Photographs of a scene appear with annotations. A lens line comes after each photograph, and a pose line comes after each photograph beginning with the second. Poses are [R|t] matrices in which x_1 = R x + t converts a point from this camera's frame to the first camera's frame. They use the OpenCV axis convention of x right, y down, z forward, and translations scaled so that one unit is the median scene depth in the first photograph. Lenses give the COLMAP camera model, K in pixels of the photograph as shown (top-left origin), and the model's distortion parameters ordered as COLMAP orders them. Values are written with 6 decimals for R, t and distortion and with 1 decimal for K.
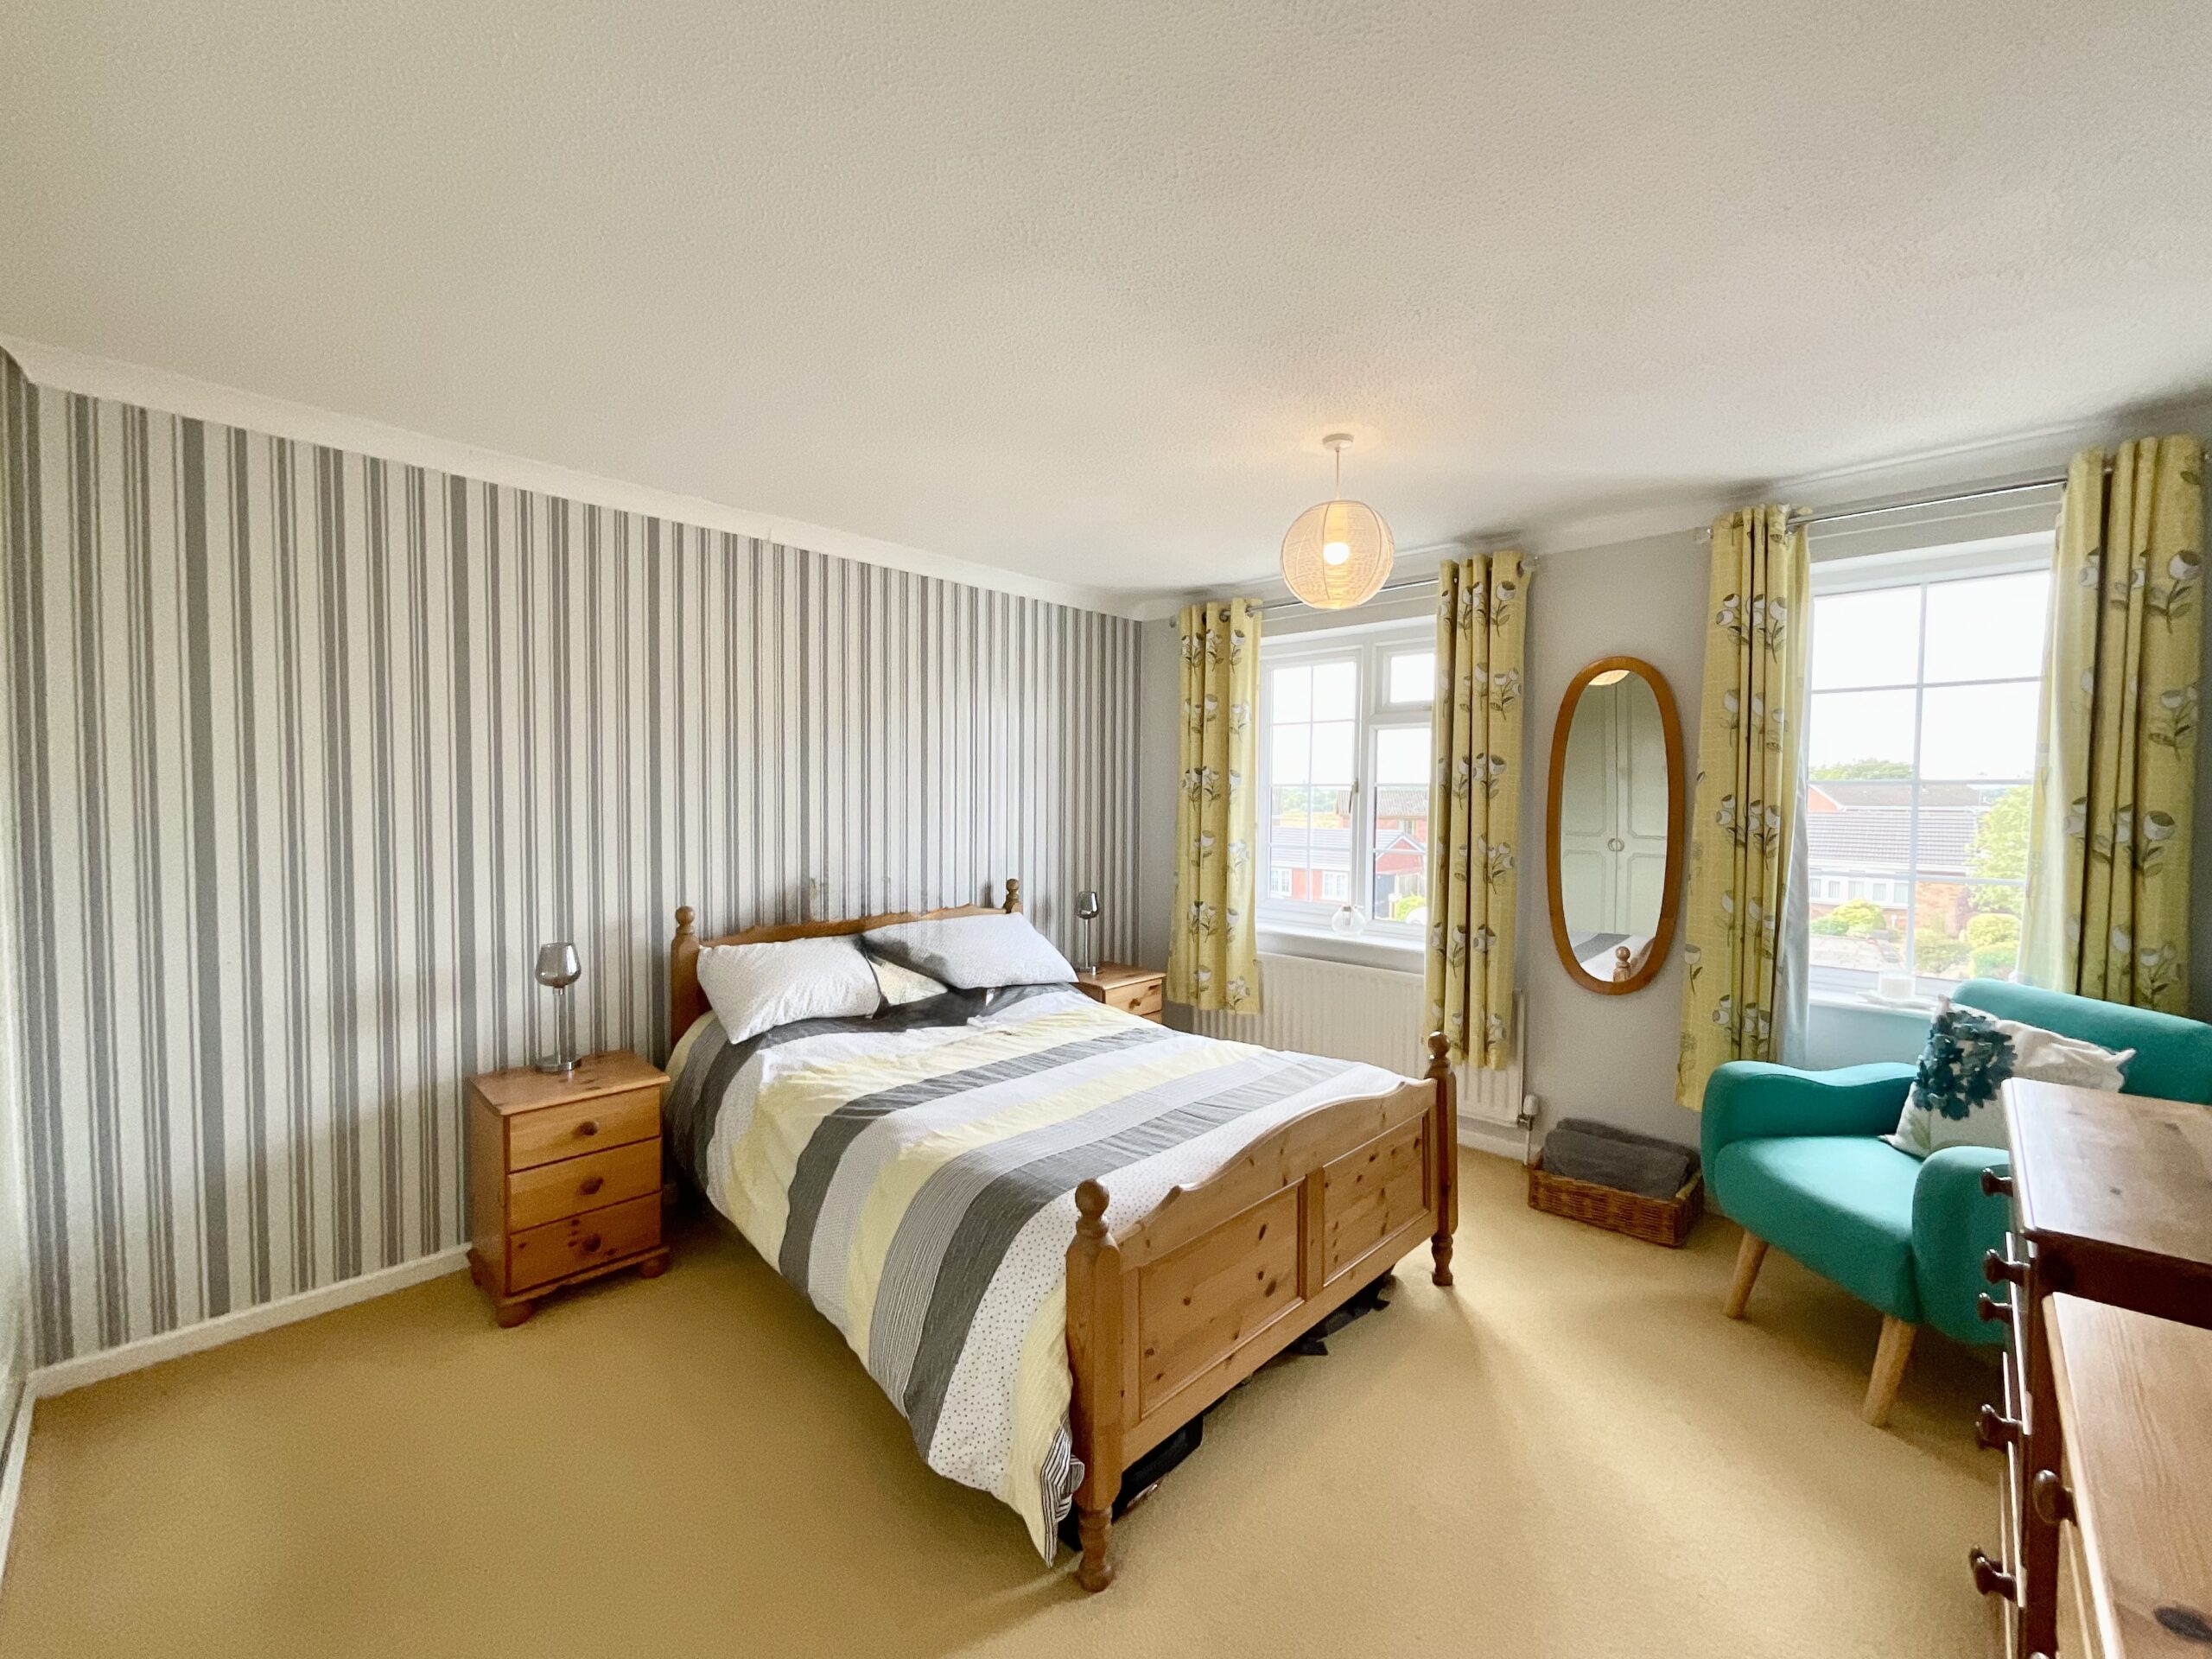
lens RADIAL K [[896.3, 0, 1106.0], [0, 896.3, 829.5], [0, 0, 1]] dist [0.000458, 0.000358]
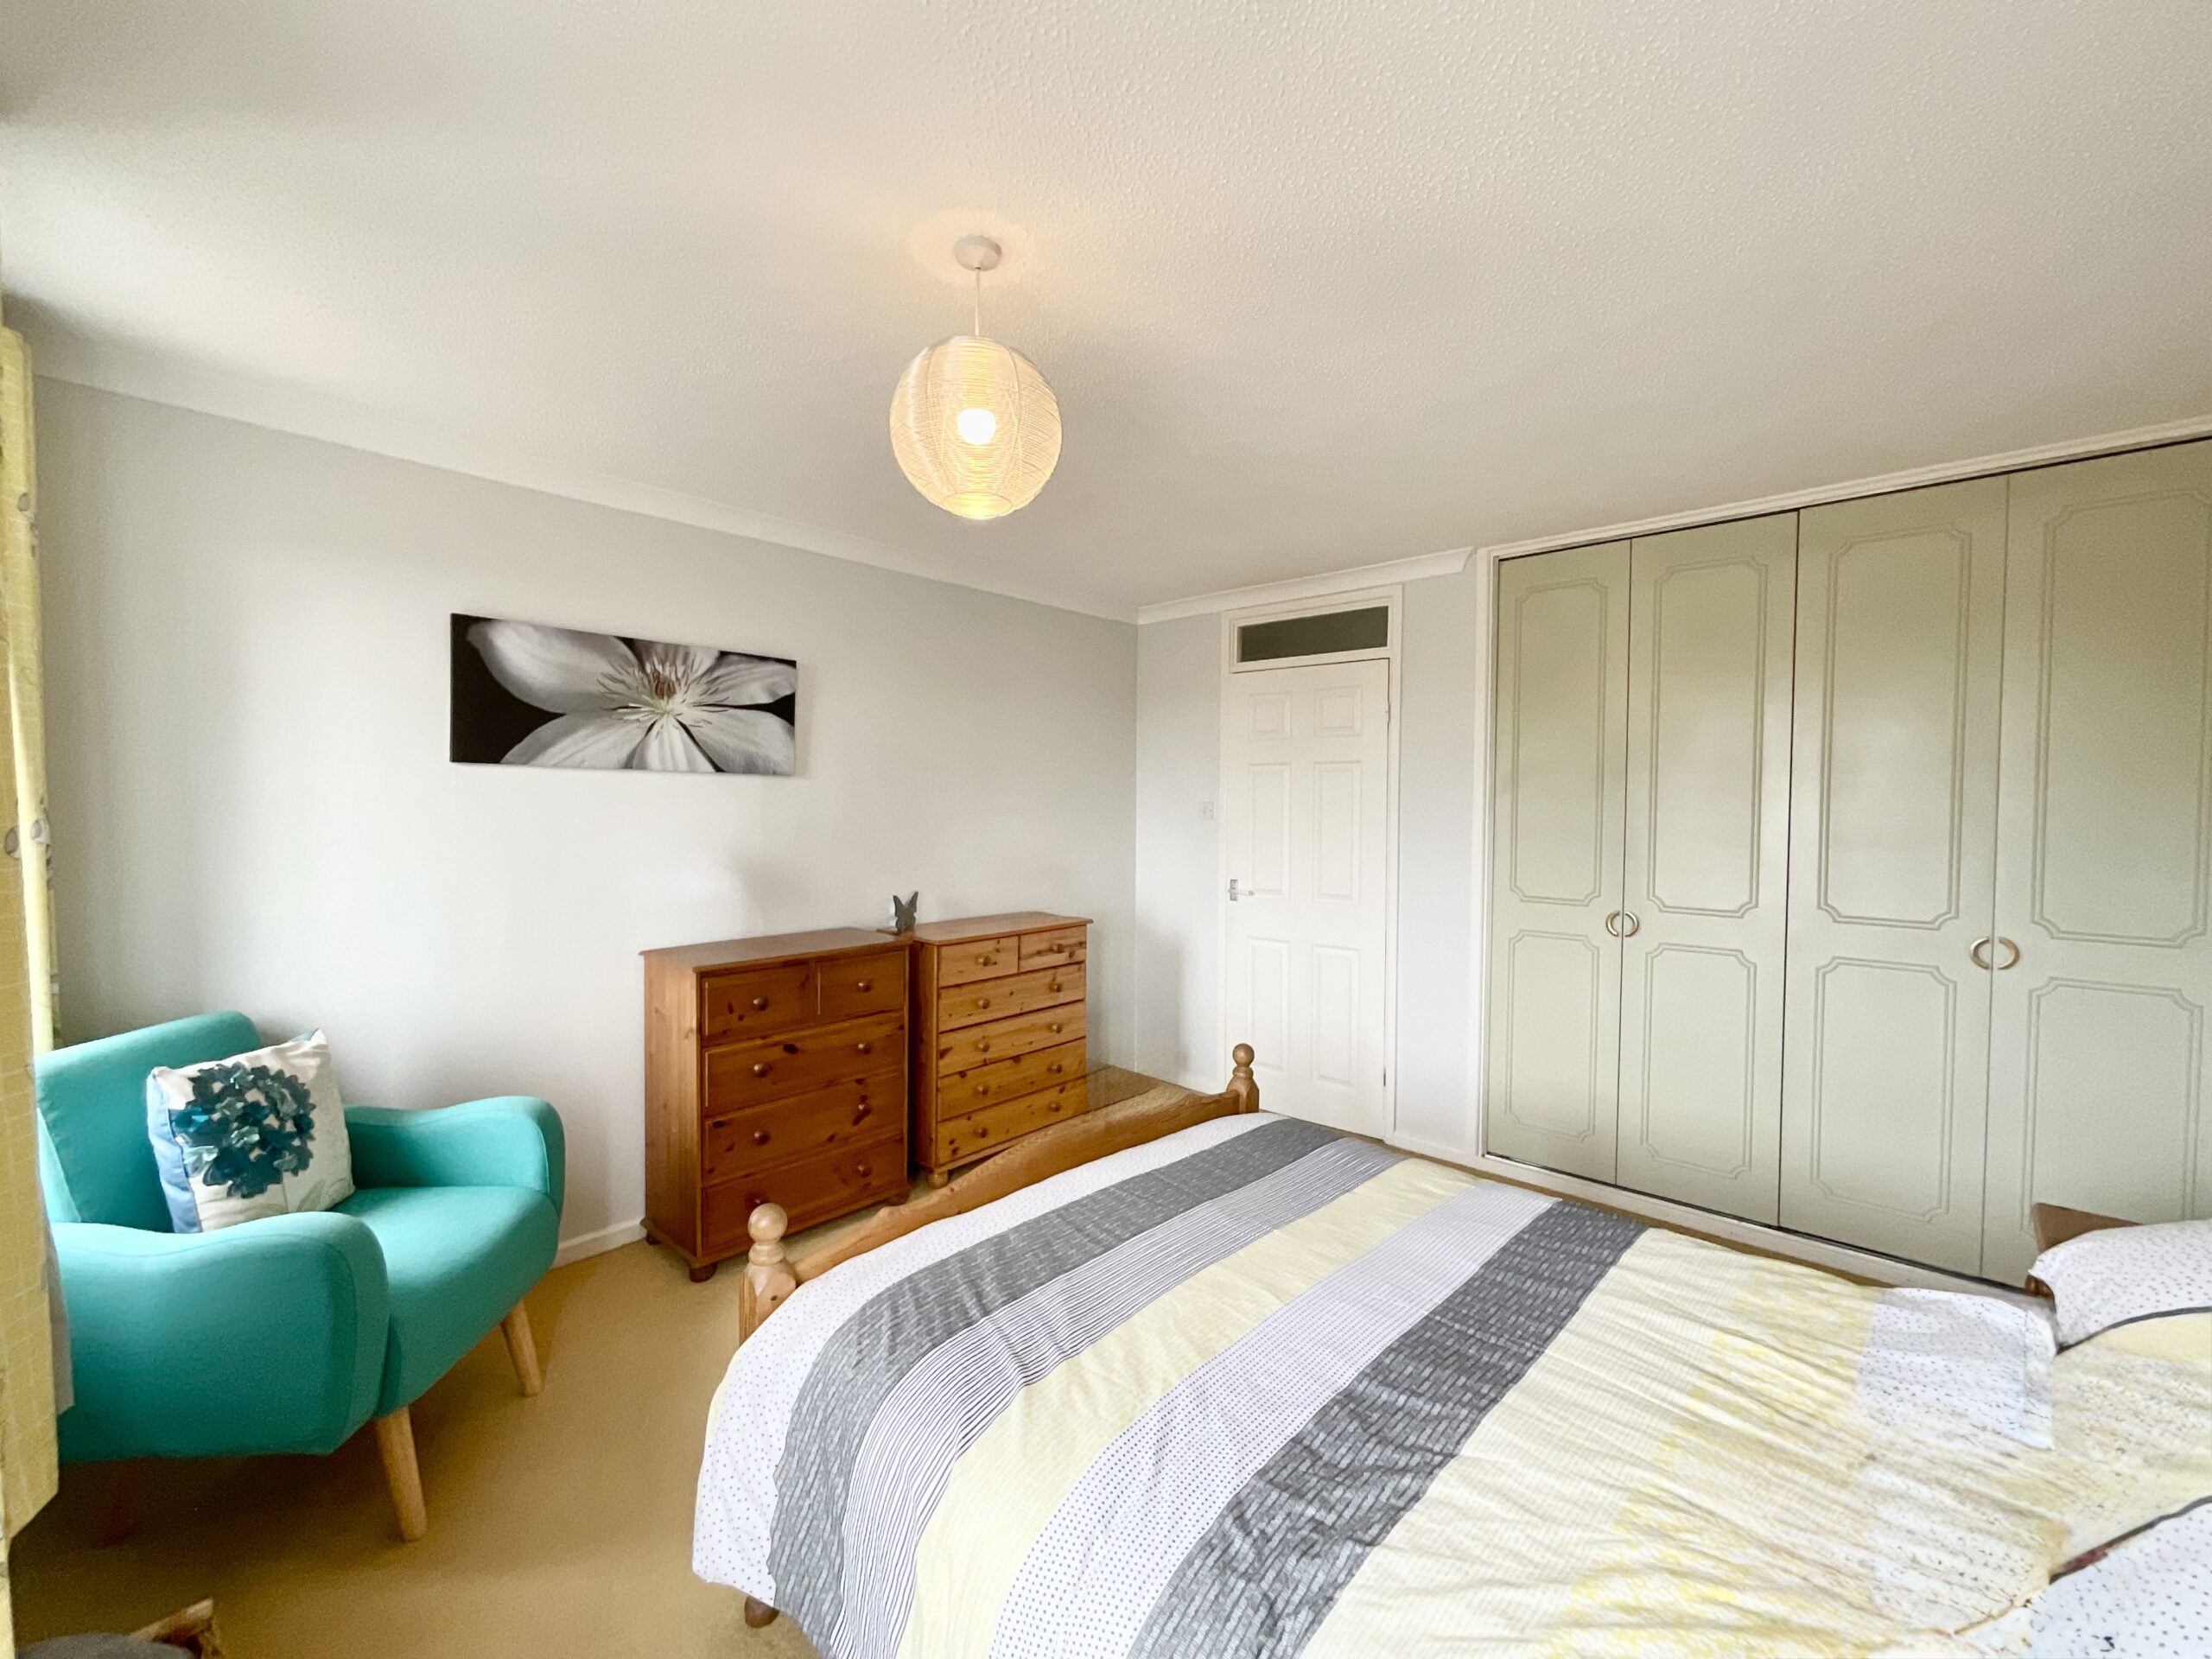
lens RADIAL K [[896.3, 0, 1106.0], [0, 896.3, 829.5], [0, 0, 1]] dist [0.000458, 0.000358]
pose [[-0.999479, -0.010723, -0.030455, 0.176541], [-0.012683, 0.997811, 0.064899, -0.060803], [0.029692, 0.065252, -0.997427, 1.624828]]
